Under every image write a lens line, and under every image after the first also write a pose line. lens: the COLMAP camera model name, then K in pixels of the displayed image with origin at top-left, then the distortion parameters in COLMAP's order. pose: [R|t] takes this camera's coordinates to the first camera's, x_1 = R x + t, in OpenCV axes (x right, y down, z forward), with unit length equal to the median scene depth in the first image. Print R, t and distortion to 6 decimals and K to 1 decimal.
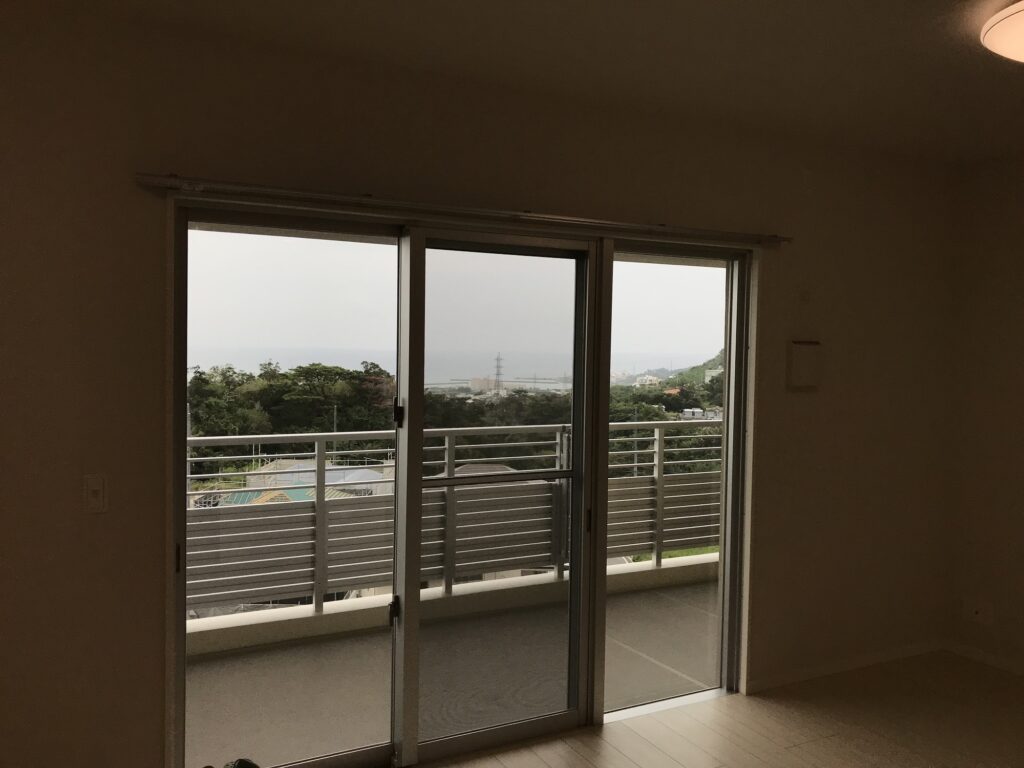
lens RADIAL K [[834.8, 0, 512.0], [0, 834.8, 384.0], [0, 0, 1]] dist [0.069390, -0.126009]
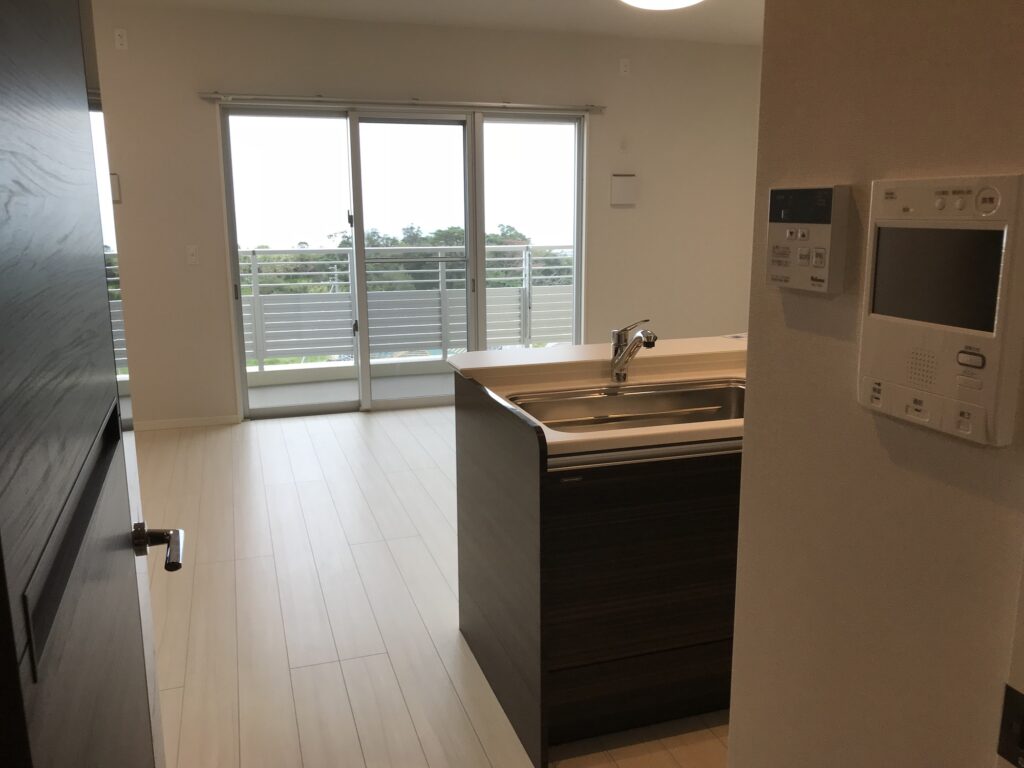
lens RADIAL K [[834.8, 0, 512.0], [0, 834.8, 384.0], [0, 0, 1]] dist [0.069390, -0.126009]
pose [[0.985453, 0.016707, -0.169123, 0.466255], [0.010647, 0.987132, 0.159550, 0.092143], [0.169613, -0.159029, 0.972595, -0.685889]]
